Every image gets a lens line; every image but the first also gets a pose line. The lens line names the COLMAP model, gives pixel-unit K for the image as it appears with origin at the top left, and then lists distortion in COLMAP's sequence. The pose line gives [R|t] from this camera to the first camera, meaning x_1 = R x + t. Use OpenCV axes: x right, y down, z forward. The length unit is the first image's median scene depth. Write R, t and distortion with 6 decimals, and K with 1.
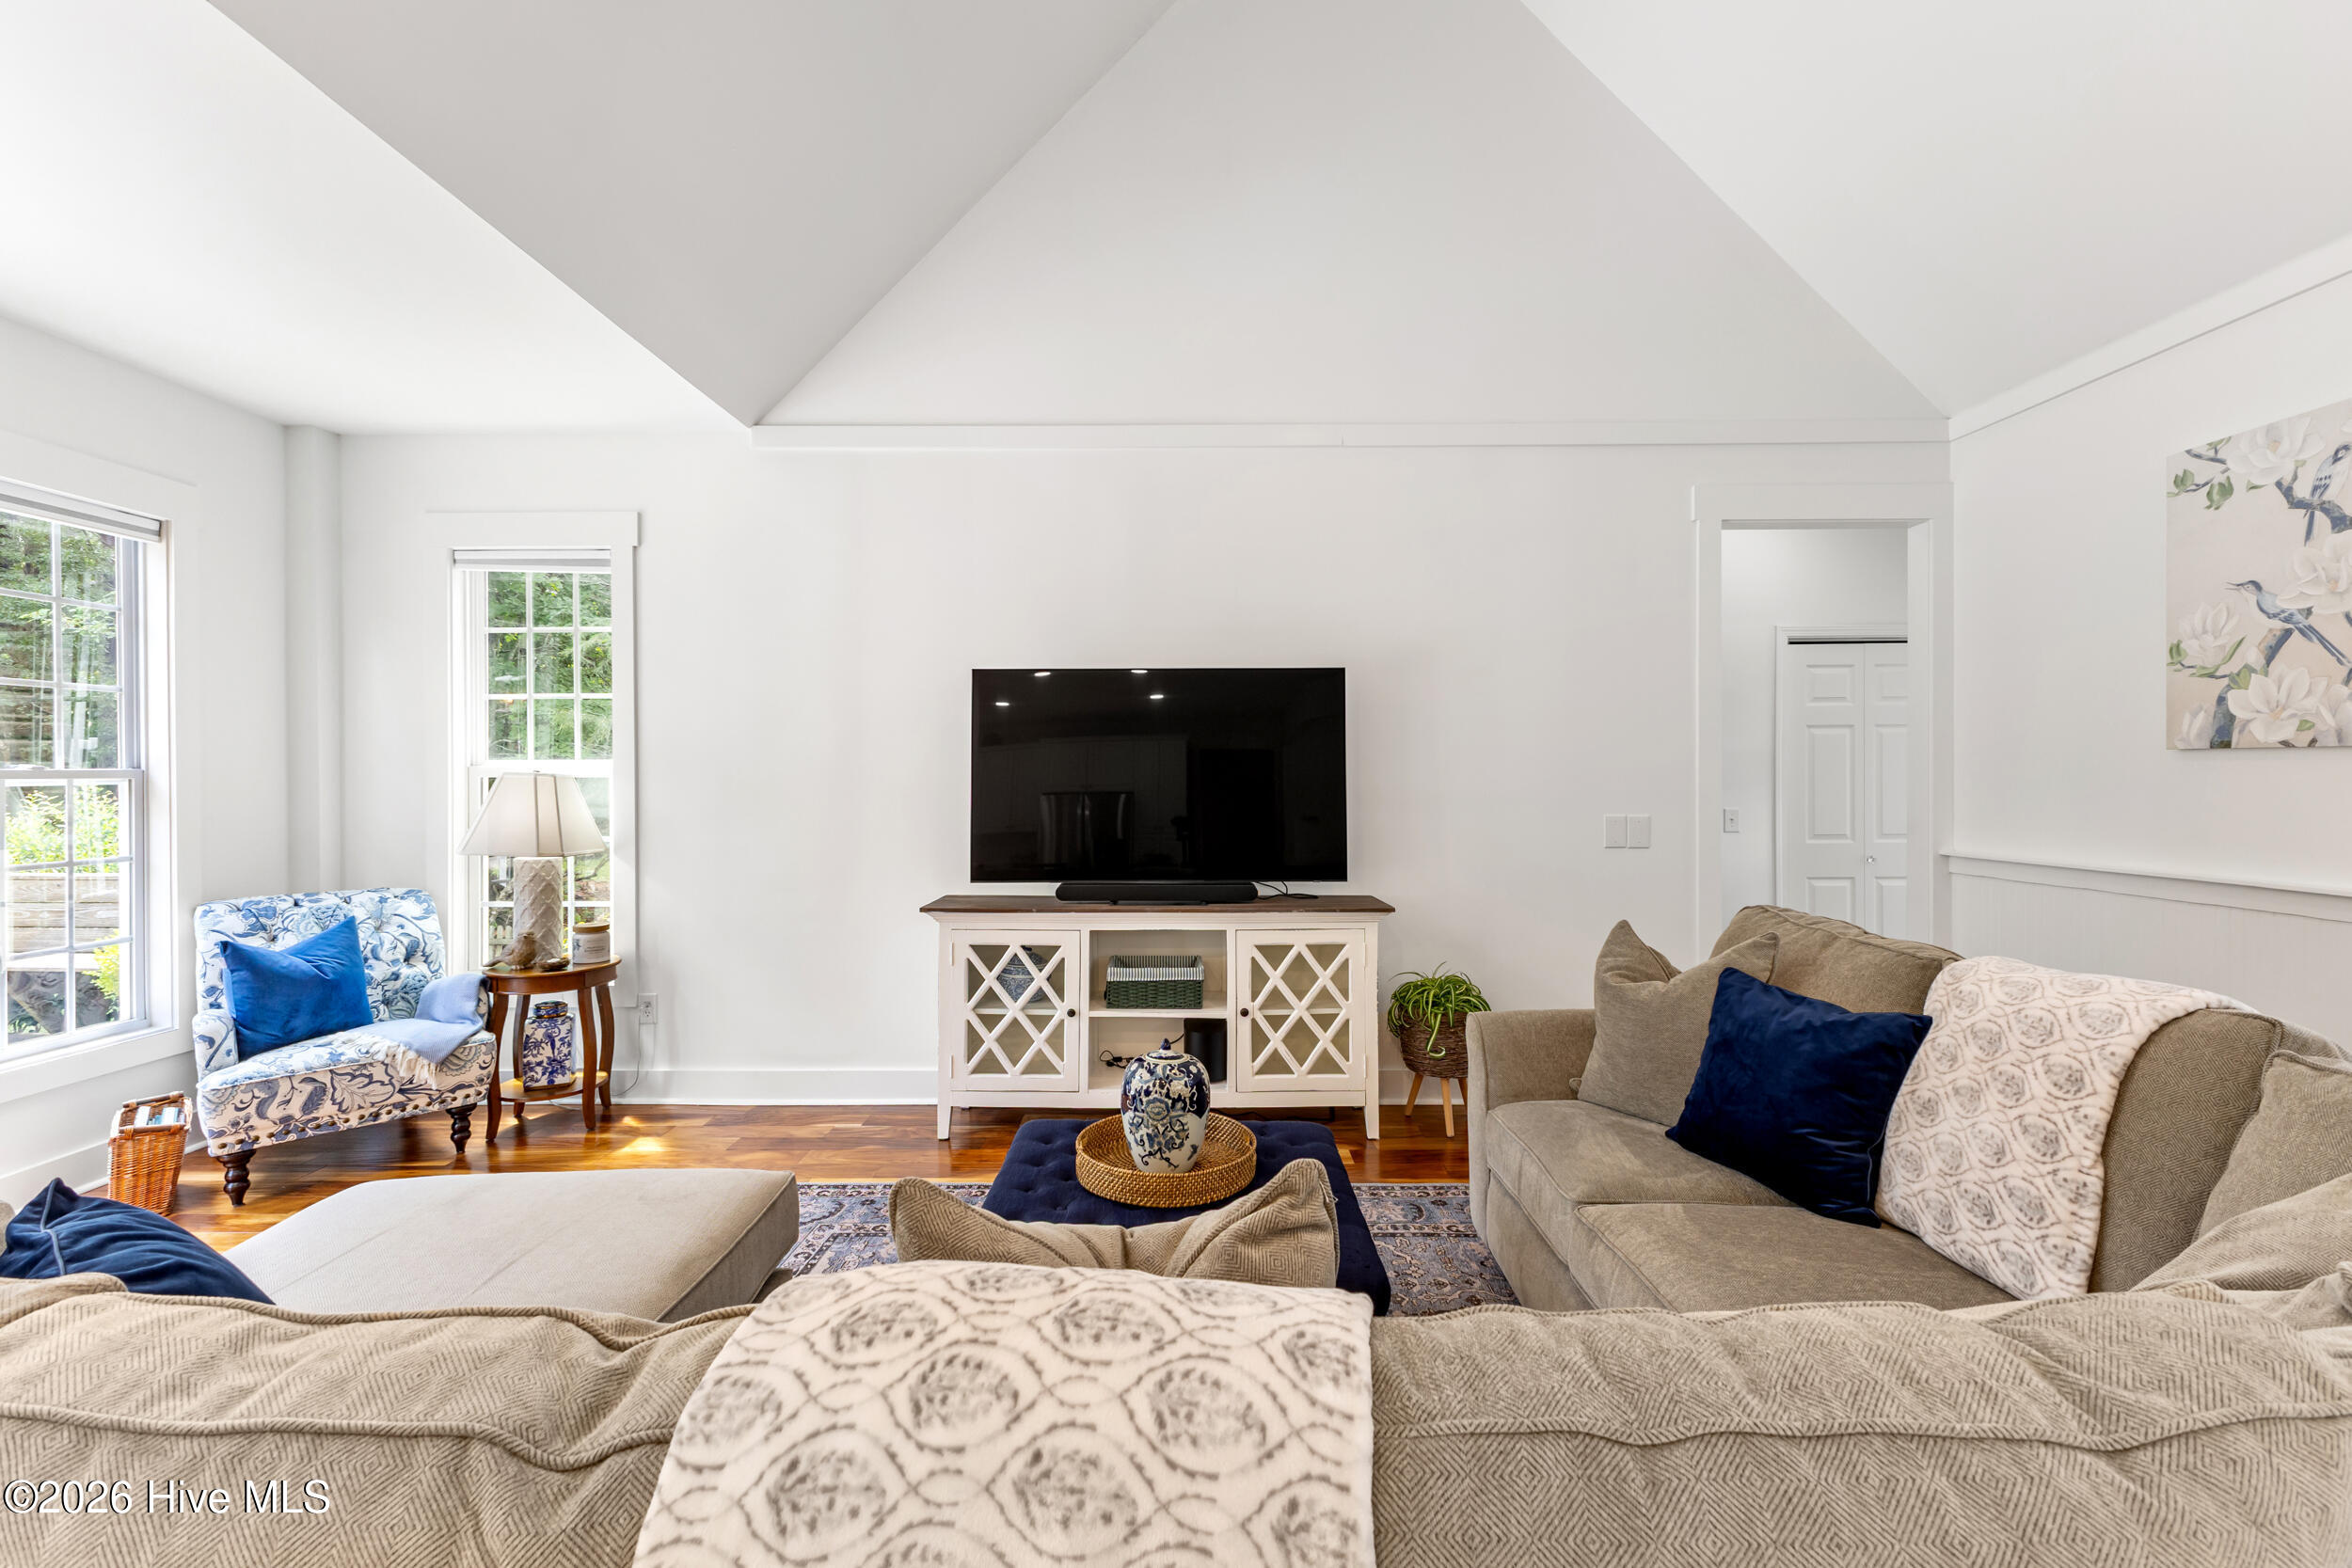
lens RADIAL K [[1006.4, 0, 1182.0], [0, 1006.4, 780.1], [0, 0, 1]] dist [0.004867, -0.000008]
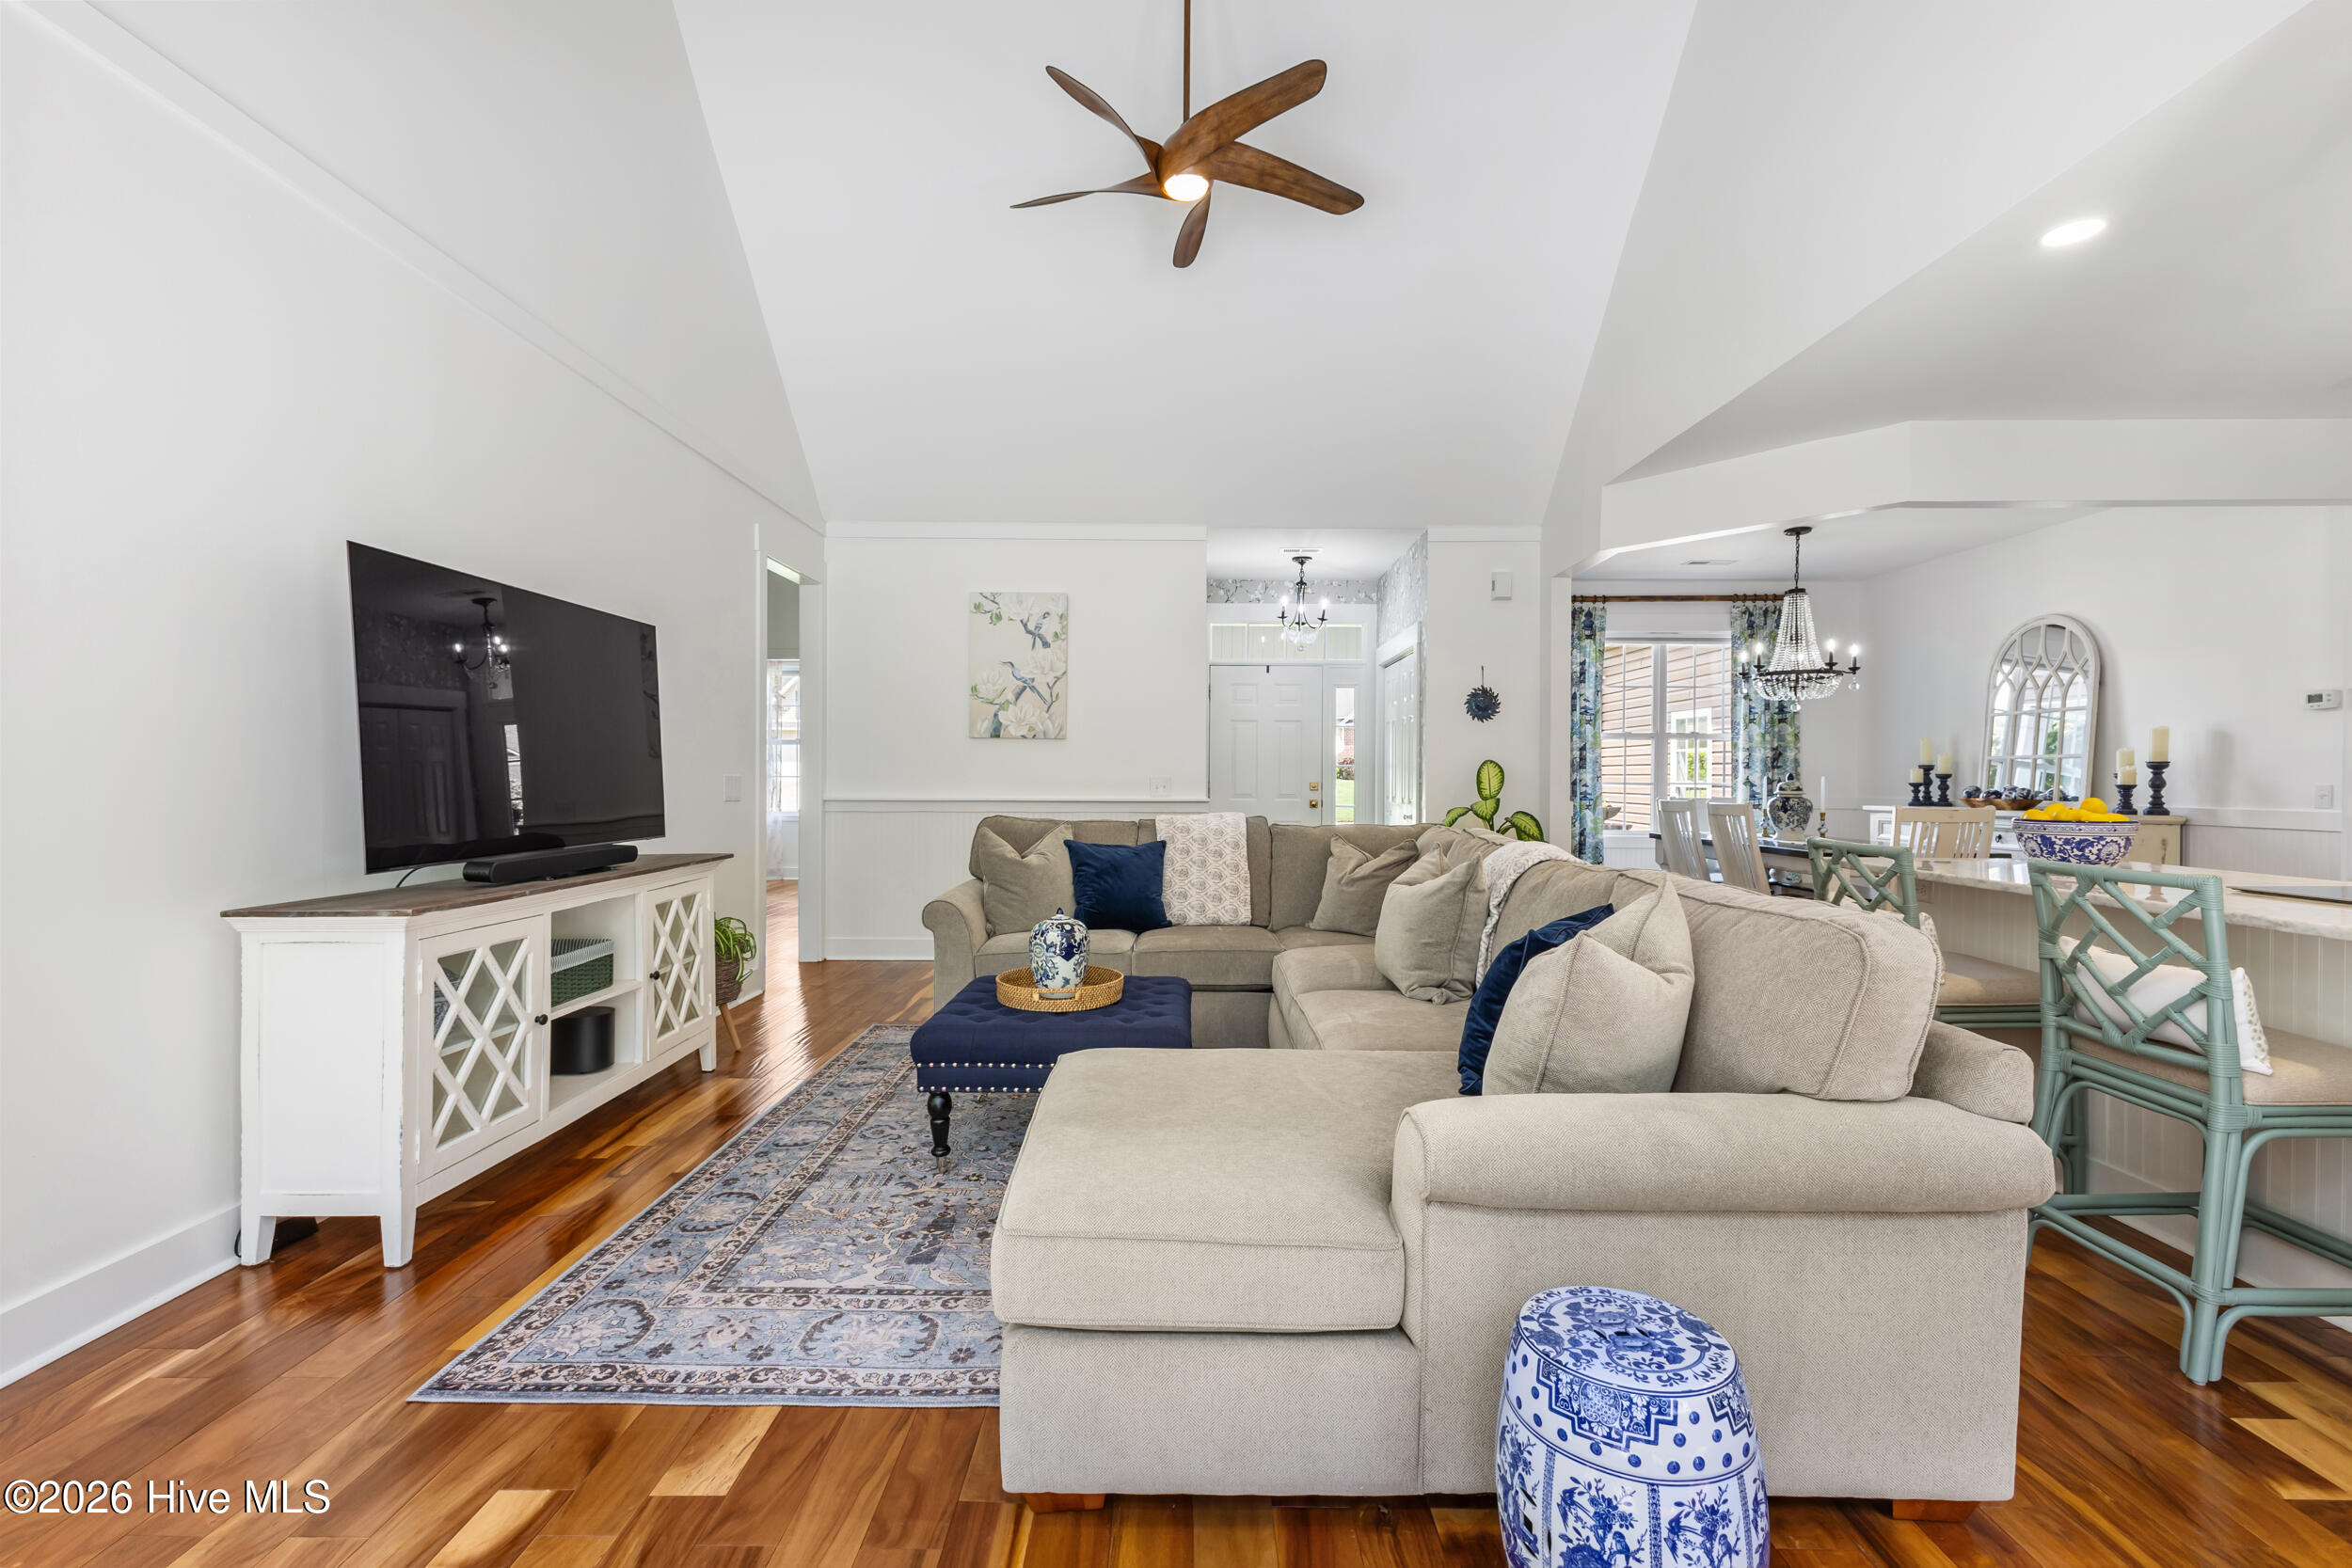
lens RADIAL K [[1006.5, 0, 1175.9], [0, 1006.5, 779.8], [0, 0, 1]] dist [0.005921, 0.000228]
pose [[0.003493, -0.002917, 0.999990, -0.886508], [-0.000533, 0.999996, 0.002919, 0.041064], [-0.999994, -0.000543, 0.003492, 0.498524]]
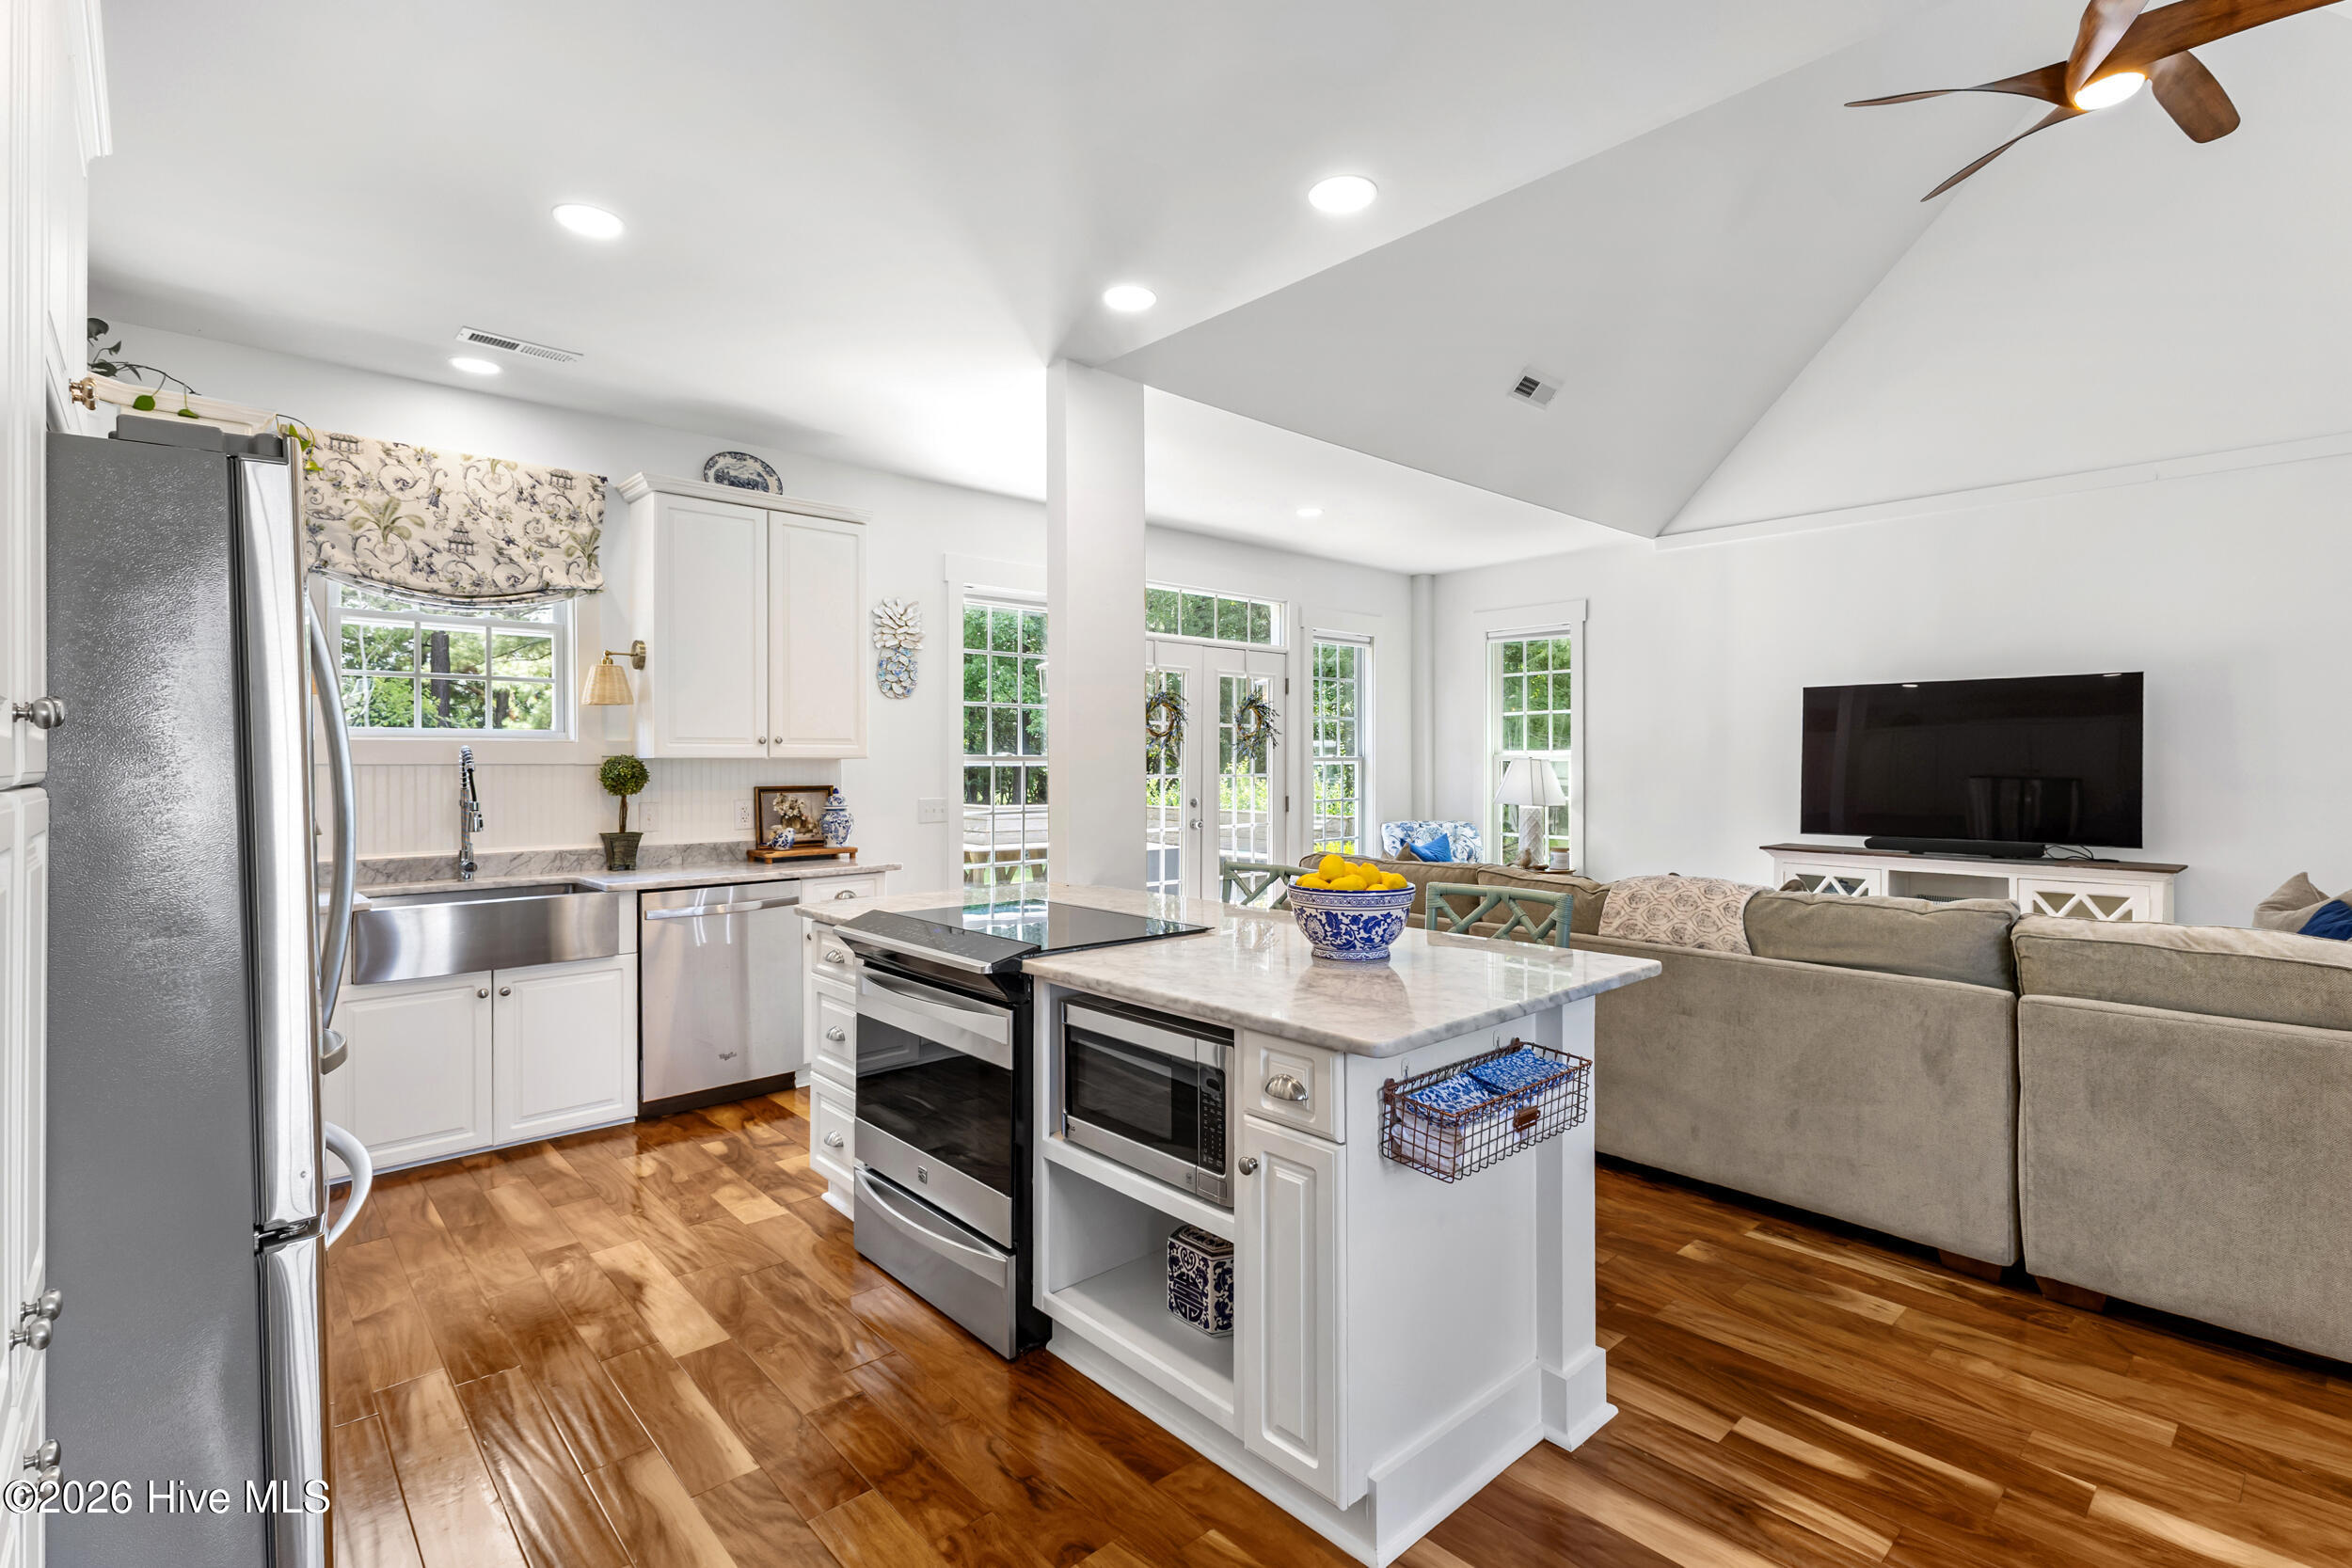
lens RADIAL K [[1096.7, 0, 1189.5], [0, 1096.7, 758.9], [0, 0, 1]] dist [0.009178, 0.000493]
pose [[0.680433, 0.001740, -0.732808, 0.371187], [-0.003885, 0.999992, -0.001233, -0.001259], [0.732800, 0.003686, 0.680434, -0.769885]]
